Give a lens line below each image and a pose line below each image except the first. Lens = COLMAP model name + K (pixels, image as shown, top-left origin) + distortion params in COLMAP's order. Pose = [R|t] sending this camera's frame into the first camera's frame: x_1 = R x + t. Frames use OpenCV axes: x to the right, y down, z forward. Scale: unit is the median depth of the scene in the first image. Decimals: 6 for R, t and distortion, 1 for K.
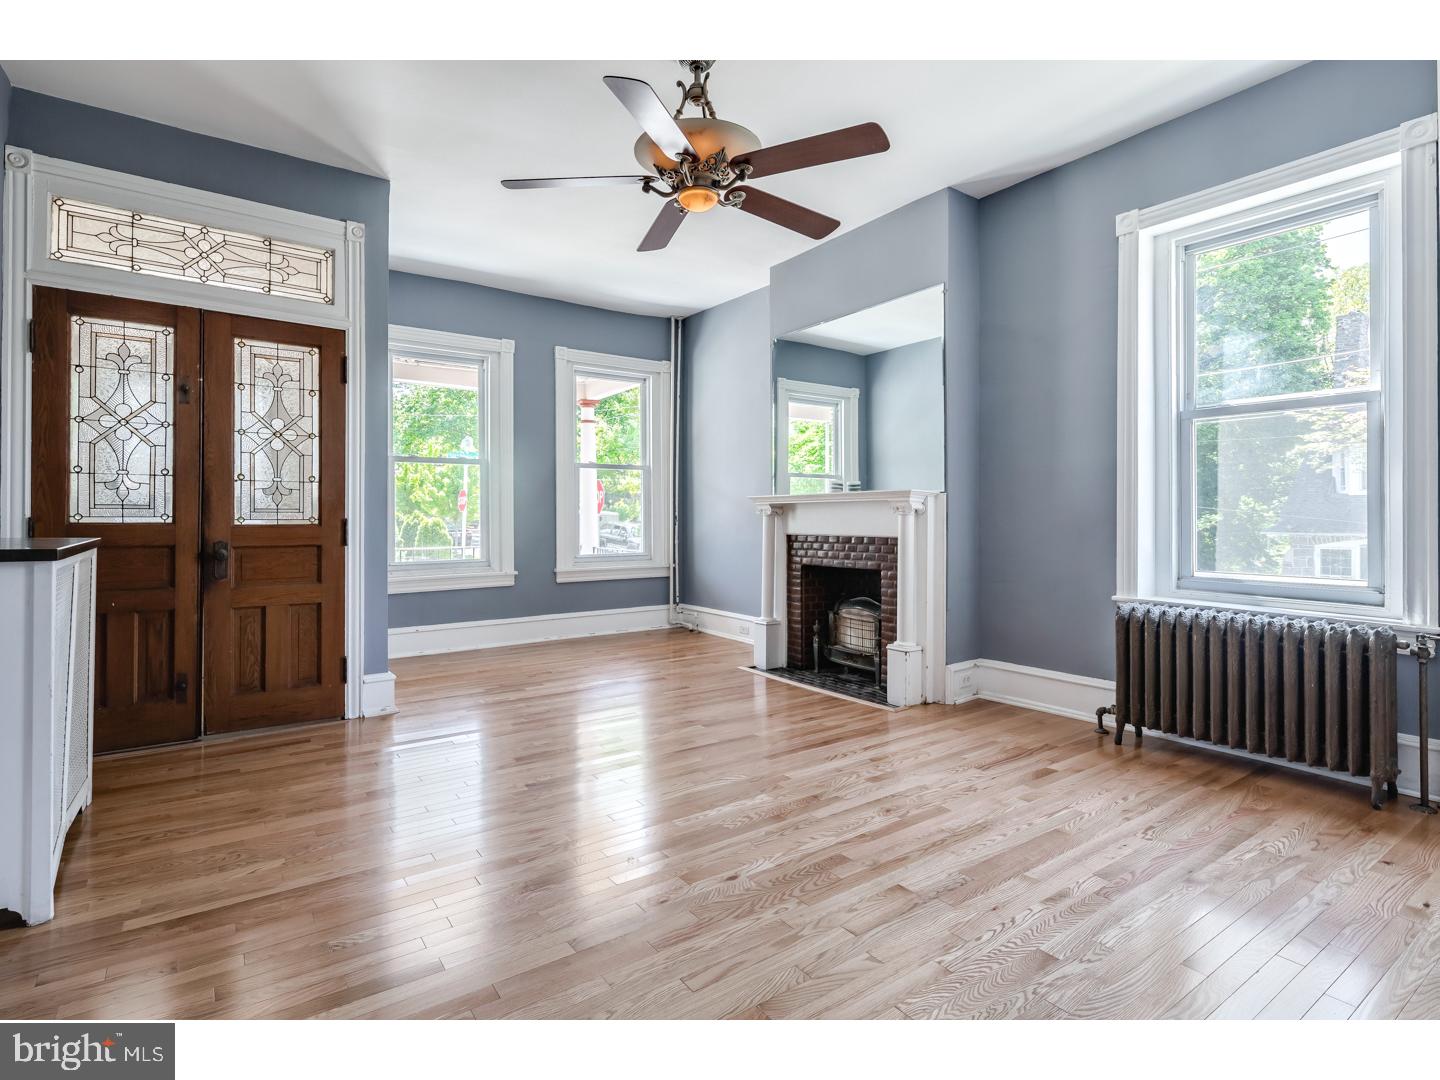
lens RADIAL K [[703.2, 0, 709.1], [0, 703.2, 535.8], [0, 0, 1]] dist [0.003574, -0.000314]
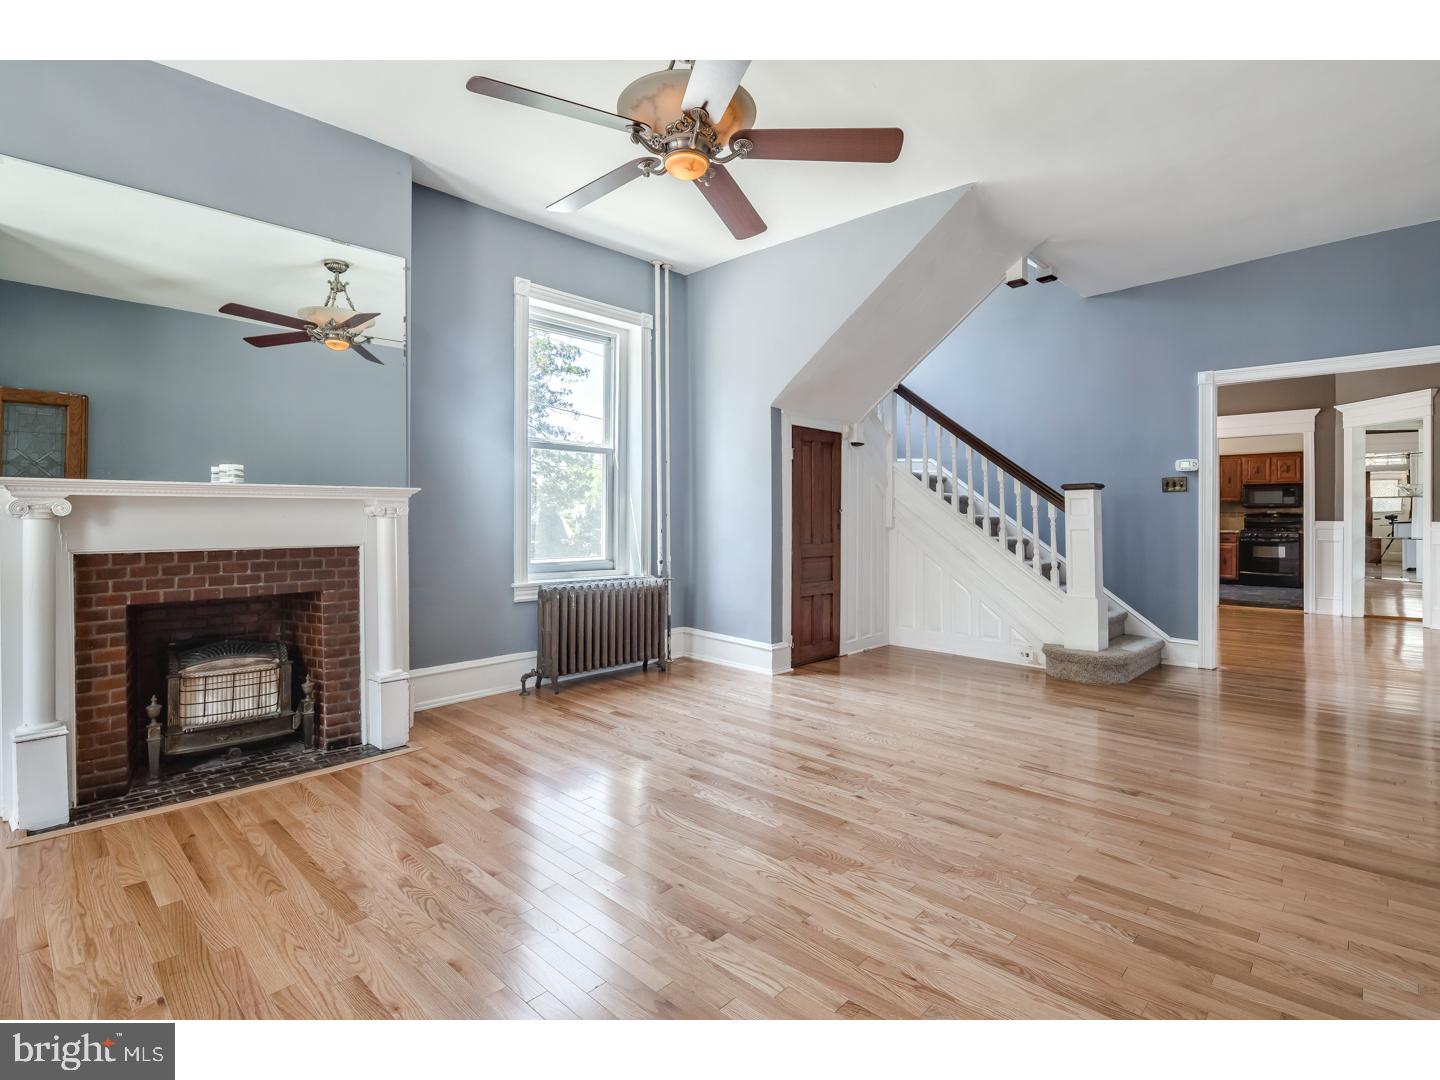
lens RADIAL K [[703.2, 0, 723.6], [0, 703.2, 536.1], [0, 0, 1]] dist [0.003574, -0.000314]
pose [[-0.194385, -0.023877, 0.980635, -0.721857], [0.026580, 0.999208, 0.029598, -0.025377], [-0.980565, 0.031818, -0.193597, 0.903730]]
